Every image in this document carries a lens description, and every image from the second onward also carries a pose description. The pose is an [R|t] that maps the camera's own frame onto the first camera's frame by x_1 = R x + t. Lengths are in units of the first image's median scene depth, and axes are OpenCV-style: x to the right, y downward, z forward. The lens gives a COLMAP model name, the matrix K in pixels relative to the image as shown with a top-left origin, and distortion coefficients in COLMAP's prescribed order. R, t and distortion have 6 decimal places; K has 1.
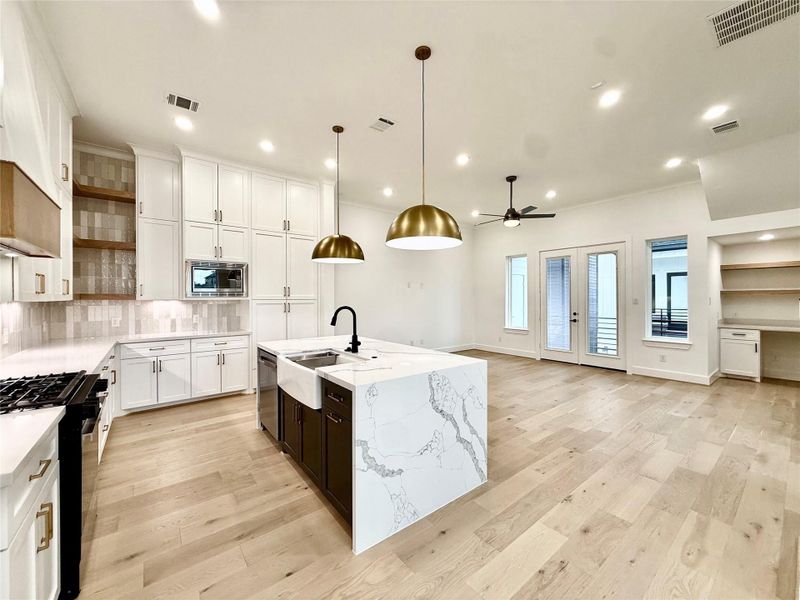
lens RADIAL K [[326.5, 0, 396.3], [0, 326.5, 298.2], [0, 0, 1]] dist [-0.014556, 0.002585]
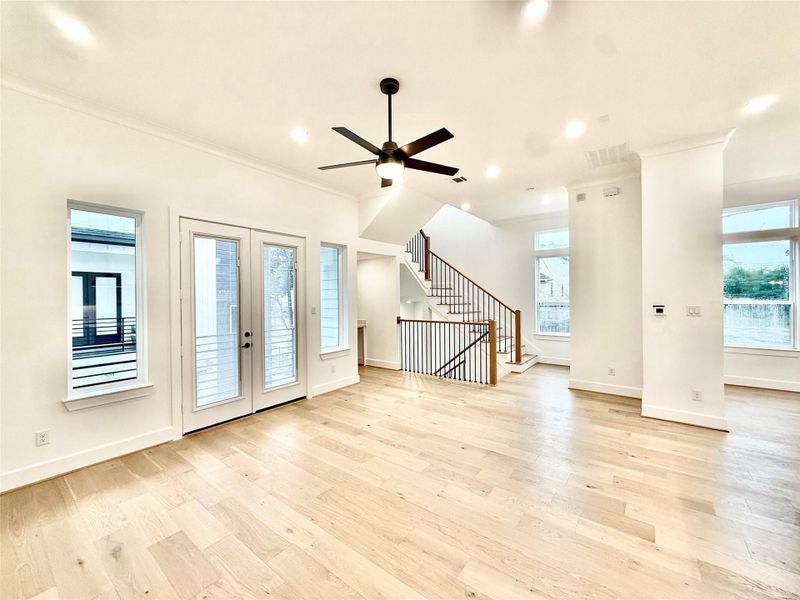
lens RADIAL K [[326.5, 0, 393.1], [0, 326.5, 296.5], [0, 0, 1]] dist [-0.014556, 0.002585]
pose [[-0.252039, 0.005237, 0.967703, -0.146928], [0.015018, 0.999886, -0.001500, -0.022794], [-0.967601, 0.014154, -0.252089, 1.114892]]
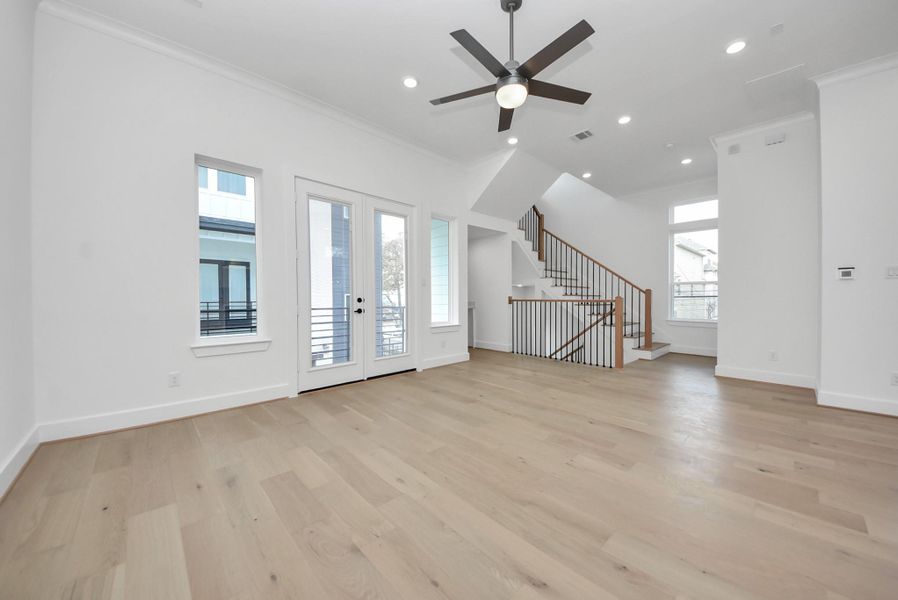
lens RADIAL K [[326.7, 0, 446.1], [0, 326.7, 299.4], [0, 0, 1]] dist [-0.006065, -0.004943]
pose [[-0.091971, -0.010135, 0.995710, -0.096420], [0.008673, 0.999902, 0.010978, 0.053374], [-0.995724, 0.009645, -0.091874, 1.122077]]
